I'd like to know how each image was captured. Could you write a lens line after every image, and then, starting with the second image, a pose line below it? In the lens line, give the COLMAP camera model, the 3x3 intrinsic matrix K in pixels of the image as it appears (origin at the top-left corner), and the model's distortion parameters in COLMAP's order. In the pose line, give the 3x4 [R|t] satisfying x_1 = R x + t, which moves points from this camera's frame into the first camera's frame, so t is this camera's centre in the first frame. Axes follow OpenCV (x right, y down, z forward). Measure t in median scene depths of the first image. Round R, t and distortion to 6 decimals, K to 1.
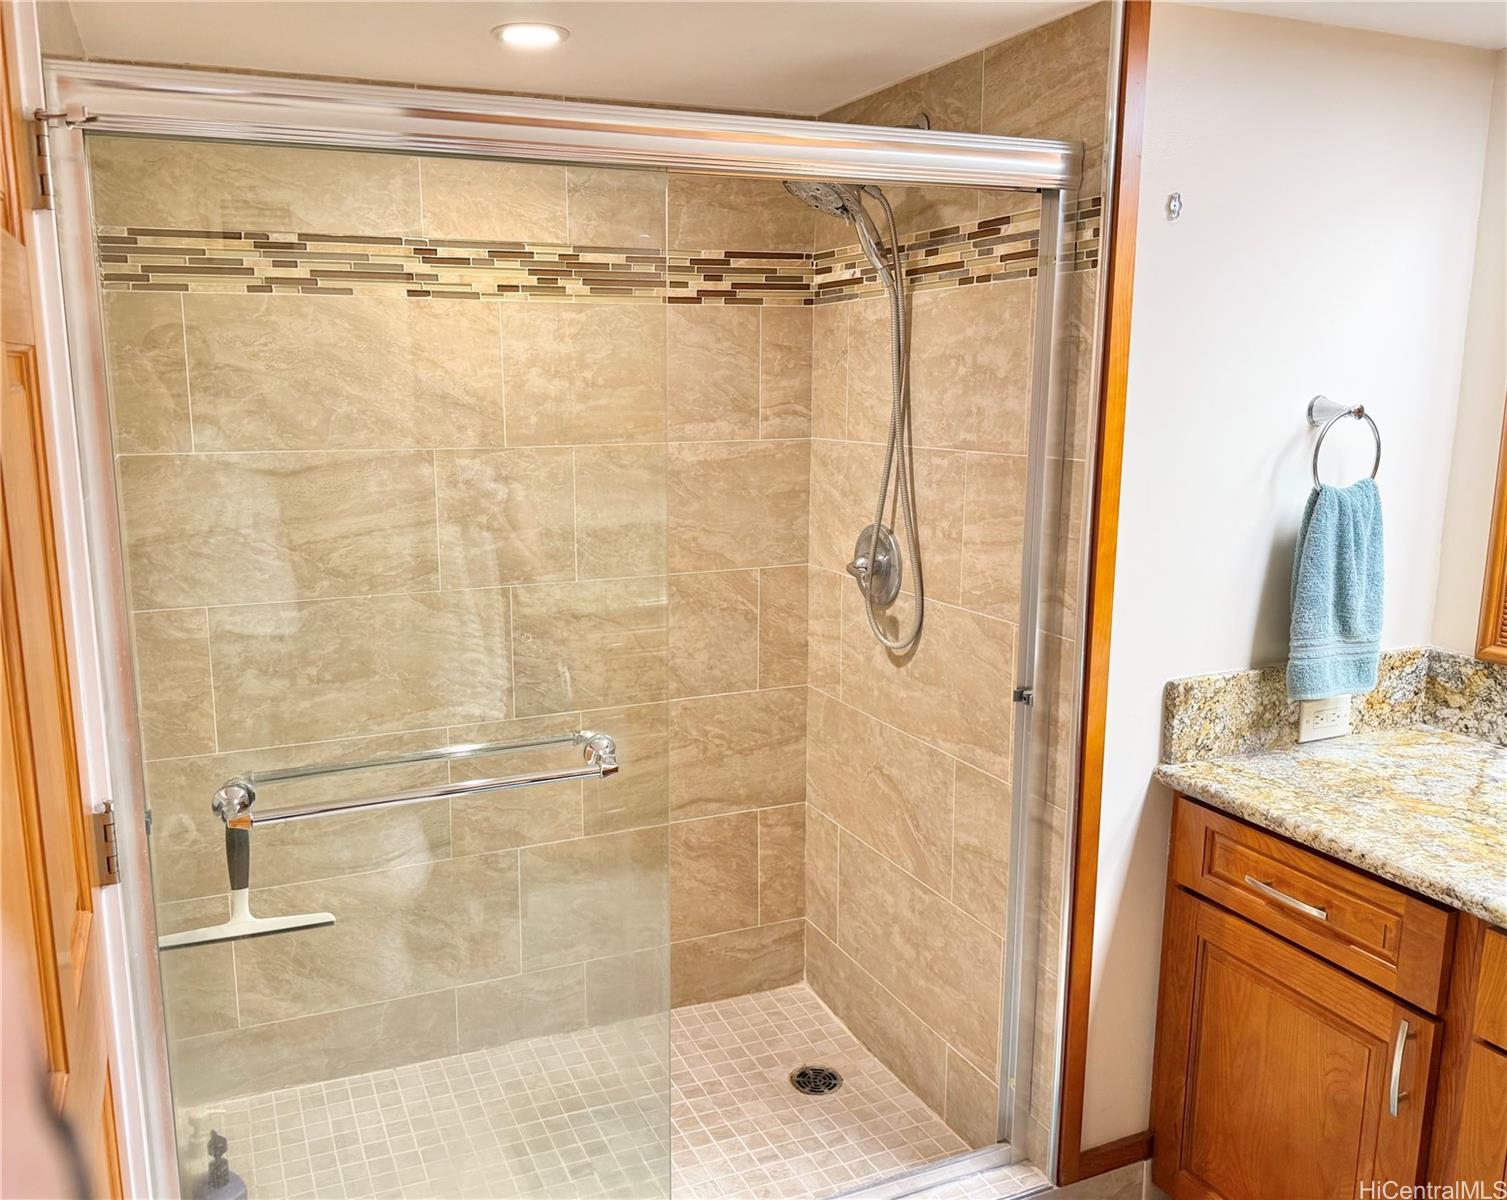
lens RADIAL K [[1251.8, 0, 753.5], [0, 1251.8, 600.0], [0, 0, 1]] dist [0.004497, 0.002709]
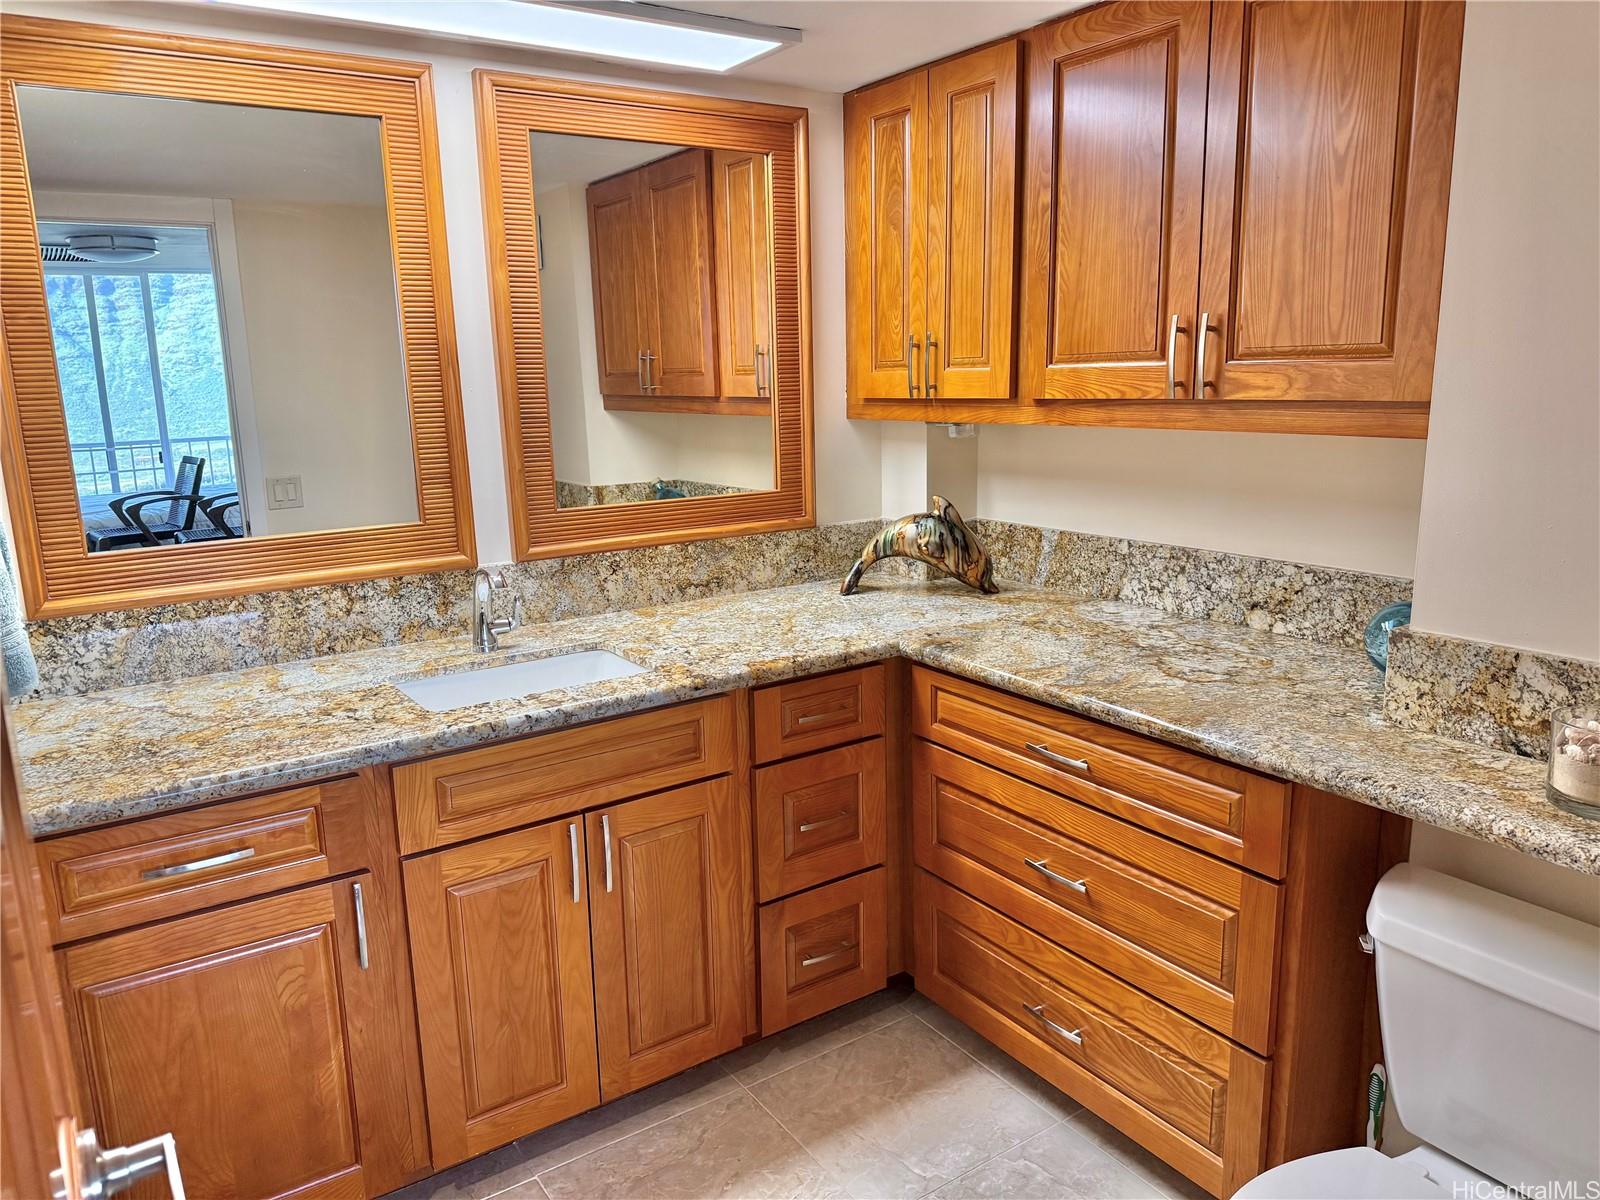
lens RADIAL K [[1118.2, 0, 823.5], [0, 1118.2, 596.1], [0, 0, 1]] dist [-0.002364, -0.003350]
pose [[-0.183462, -0.202018, 0.962045, -0.415636], [0.203965, 0.949535, 0.238287, -0.058873], [-0.961634, 0.239940, -0.132999, 0.570195]]
